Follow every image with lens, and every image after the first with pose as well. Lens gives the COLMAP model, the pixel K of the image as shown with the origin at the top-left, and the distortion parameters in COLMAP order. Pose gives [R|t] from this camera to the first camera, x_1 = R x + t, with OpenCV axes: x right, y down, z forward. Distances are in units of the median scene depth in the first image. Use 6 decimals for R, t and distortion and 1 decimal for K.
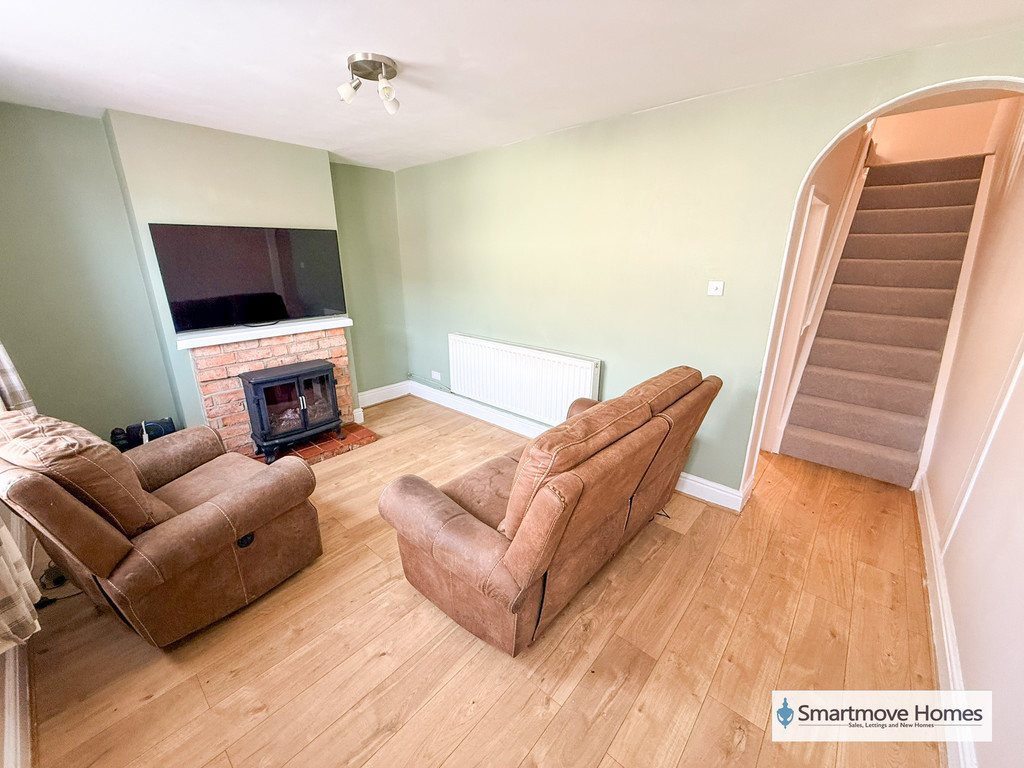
lens RADIAL K [[407.0, 0, 508.9], [0, 407.0, 382.8], [0, 0, 1]] dist [-0.000323, 0.000096]
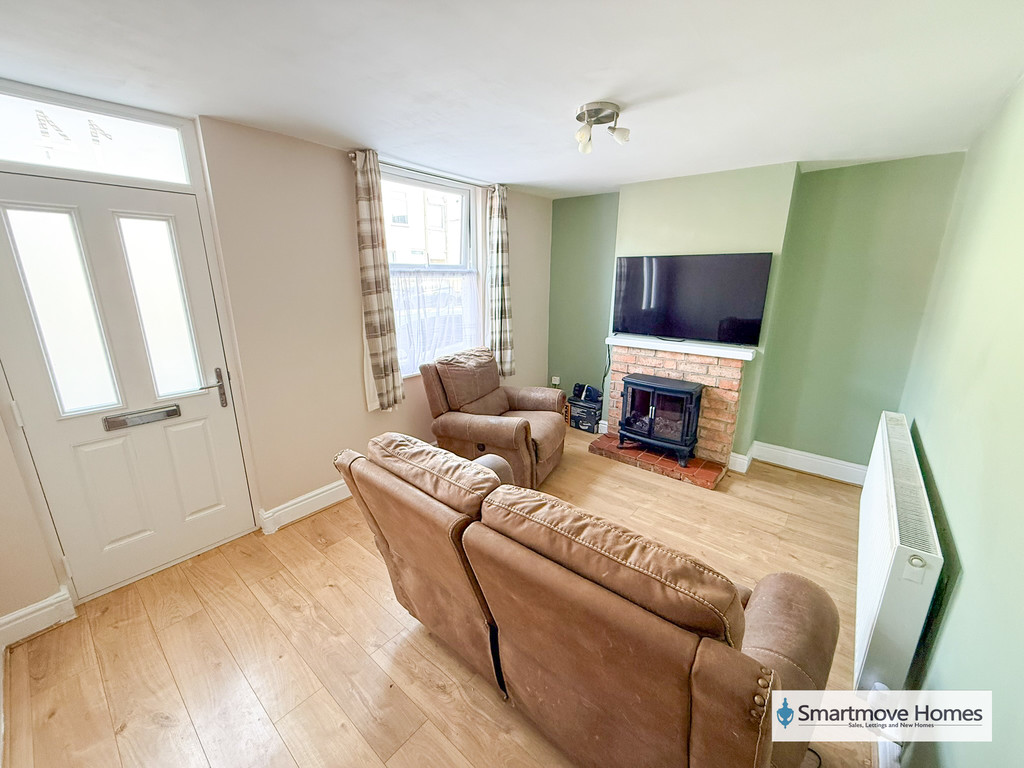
lens RADIAL K [[407.0, 0, 508.9], [0, 407.0, 382.8], [0, 0, 1]] dist [-0.000323, 0.000096]
pose [[0.026212, 0.259688, -0.965337, 0.519708], [-0.306100, 0.921368, 0.239549, -0.168681], [0.951638, 0.289211, 0.103641, 0.495600]]
